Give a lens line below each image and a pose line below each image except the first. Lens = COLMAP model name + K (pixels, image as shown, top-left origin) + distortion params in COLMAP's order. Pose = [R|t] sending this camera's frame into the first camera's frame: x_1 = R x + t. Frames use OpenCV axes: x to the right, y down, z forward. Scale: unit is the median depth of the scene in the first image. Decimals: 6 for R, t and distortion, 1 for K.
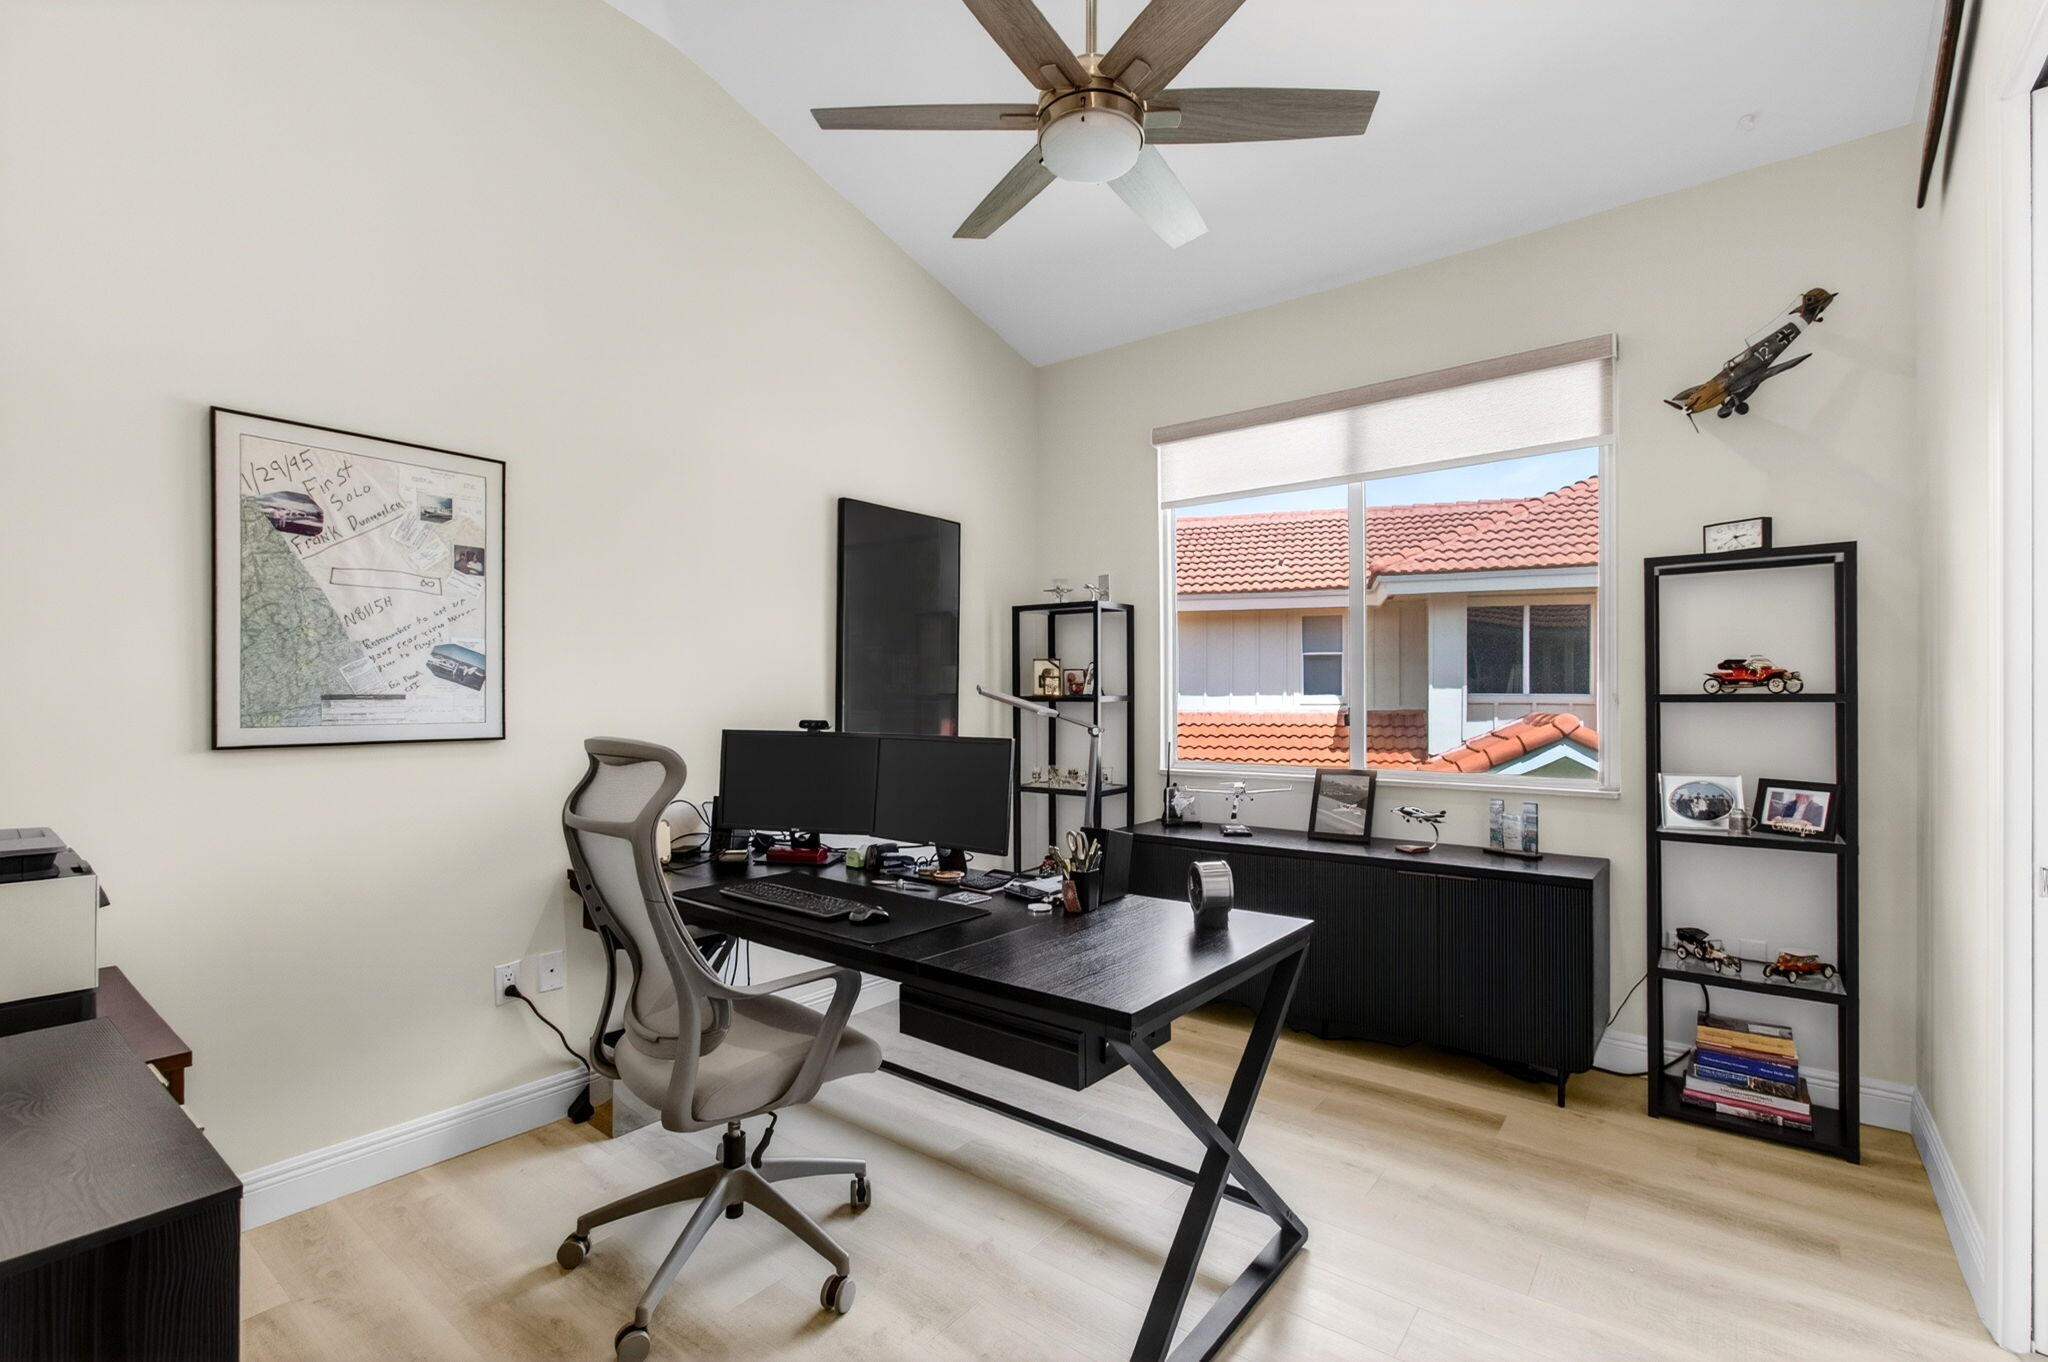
lens RADIAL K [[919.7, 0, 1032.4], [0, 919.7, 684.2], [0, 0, 1]] dist [-0.000632, 0.000388]
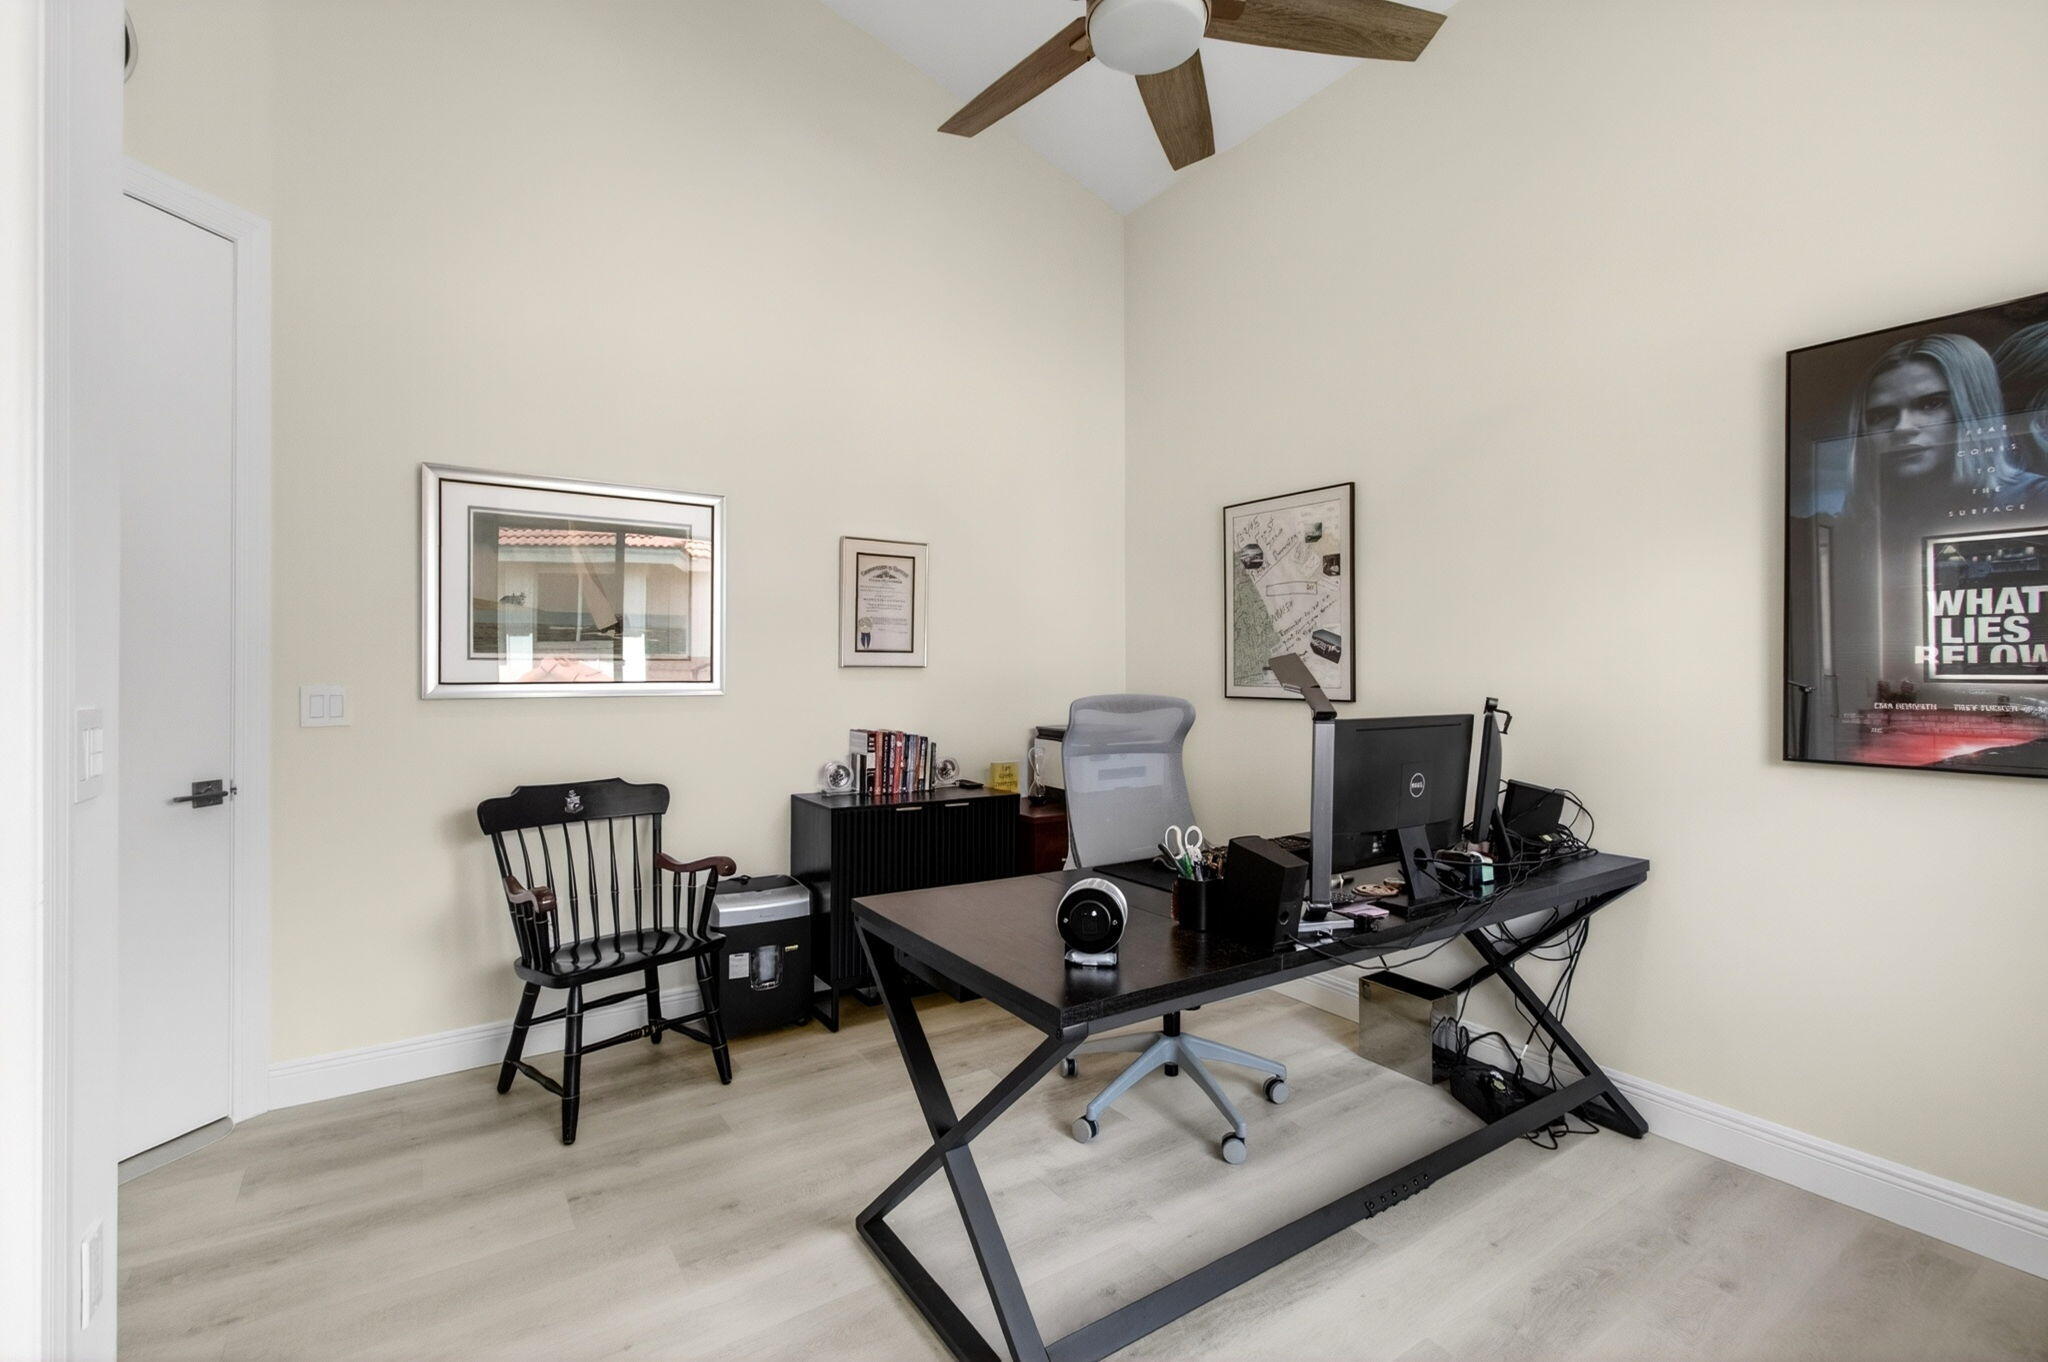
lens RADIAL K [[903.9, 0, 1024.0], [0, 903.9, 681.0], [0, 0, 1]] dist [-0.001486, -0.000336]
pose [[-0.315275, 0.002087, -0.948998, 0.798972], [-0.003558, 0.999988, 0.003381, 0.030591], [0.948994, 0.004443, -0.315264, 1.041051]]
